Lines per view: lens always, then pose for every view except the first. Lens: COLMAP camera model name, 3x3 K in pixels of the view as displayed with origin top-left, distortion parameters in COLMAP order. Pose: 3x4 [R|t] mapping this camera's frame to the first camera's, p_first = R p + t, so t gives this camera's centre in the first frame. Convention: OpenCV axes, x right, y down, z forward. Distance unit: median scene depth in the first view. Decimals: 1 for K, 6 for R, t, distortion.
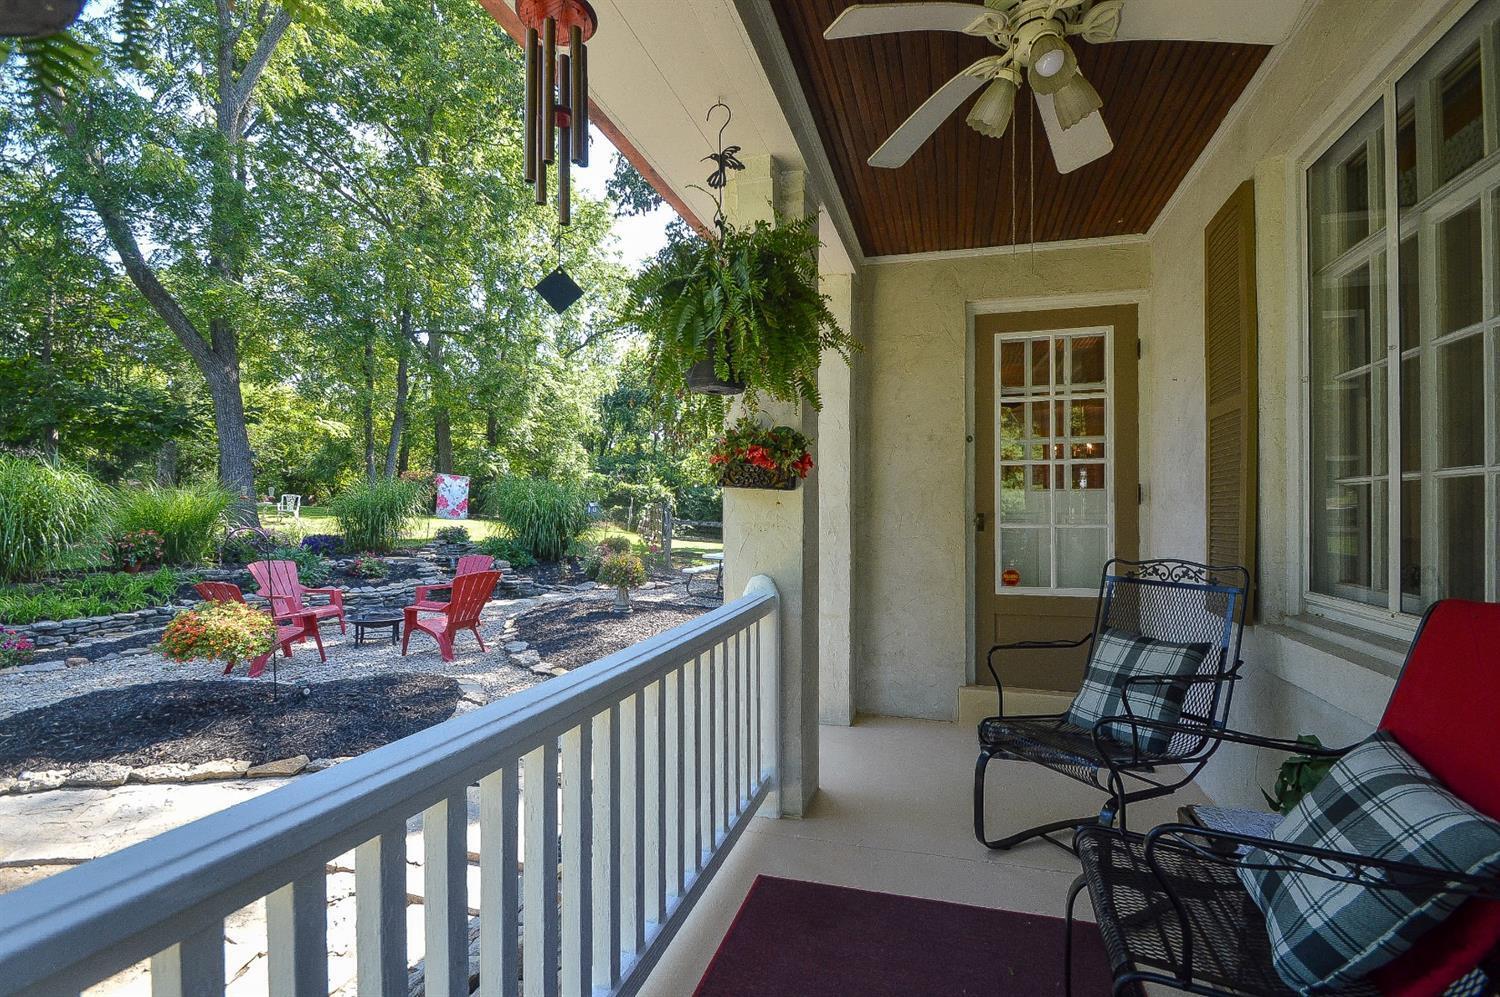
lens RADIAL K [[676.4, 0, 756.6], [0, 676.4, 506.0], [0, 0, 1]] dist [0.002685, -0.000042]
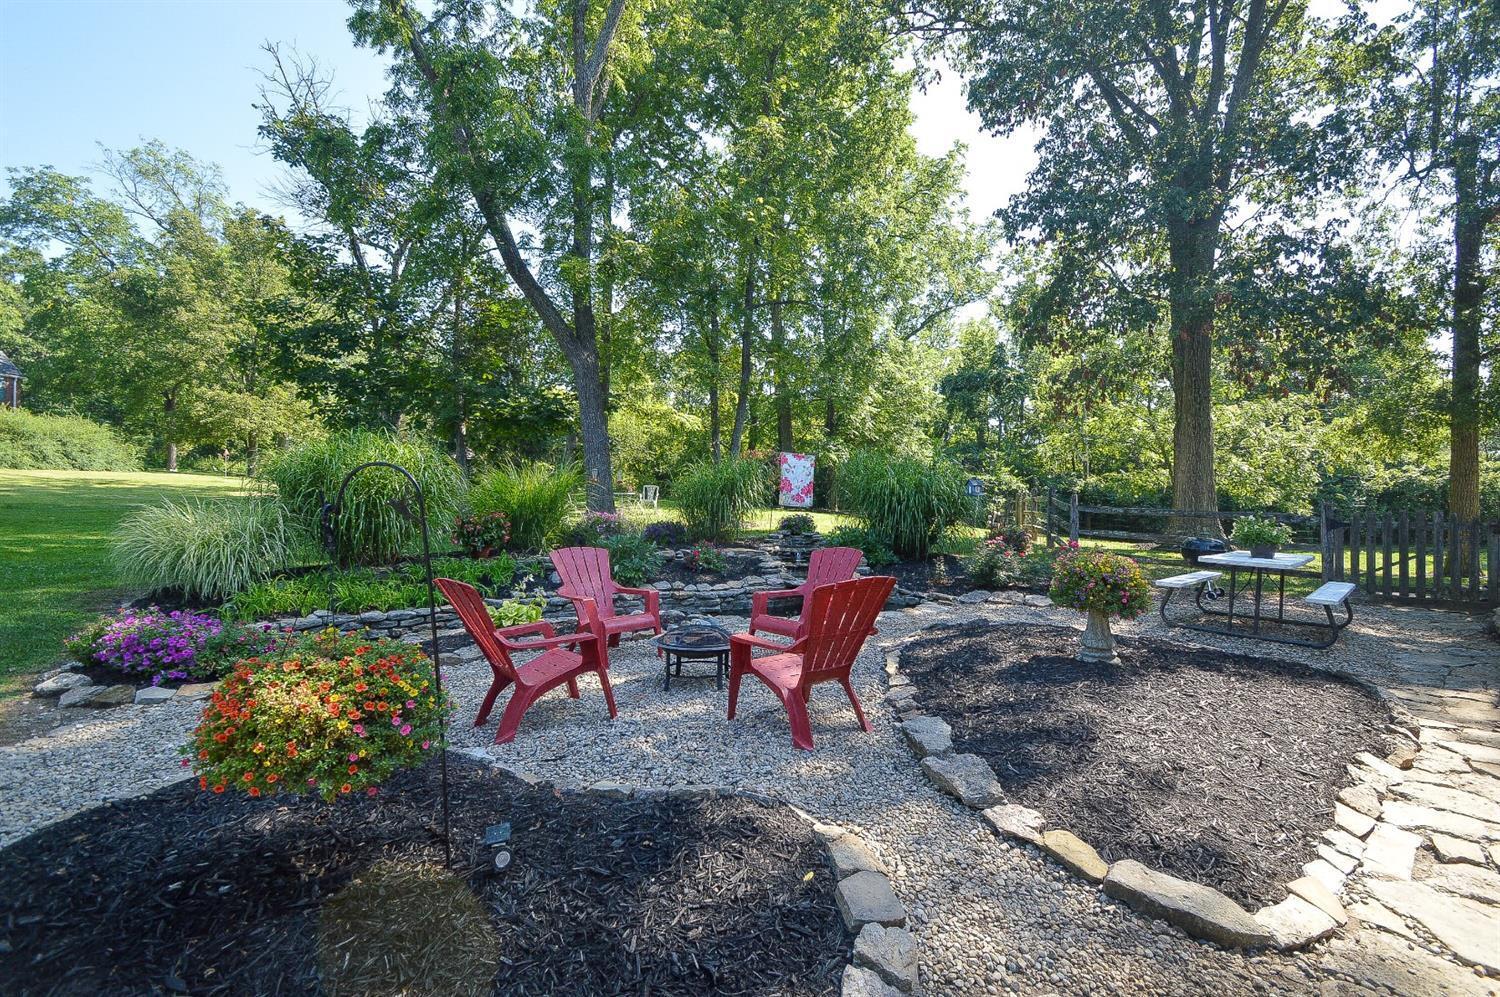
lens RADIAL K [[676.4, 0, 756.6], [0, 676.4, 506.0], [0, 0, 1]] dist [0.002685, -0.000042]
pose [[0.889315, -0.004107, -0.457277, -0.101667], [0.005477, 0.999984, 0.001670, 0.017159], [0.457263, -0.003989, 0.889323, 0.213229]]
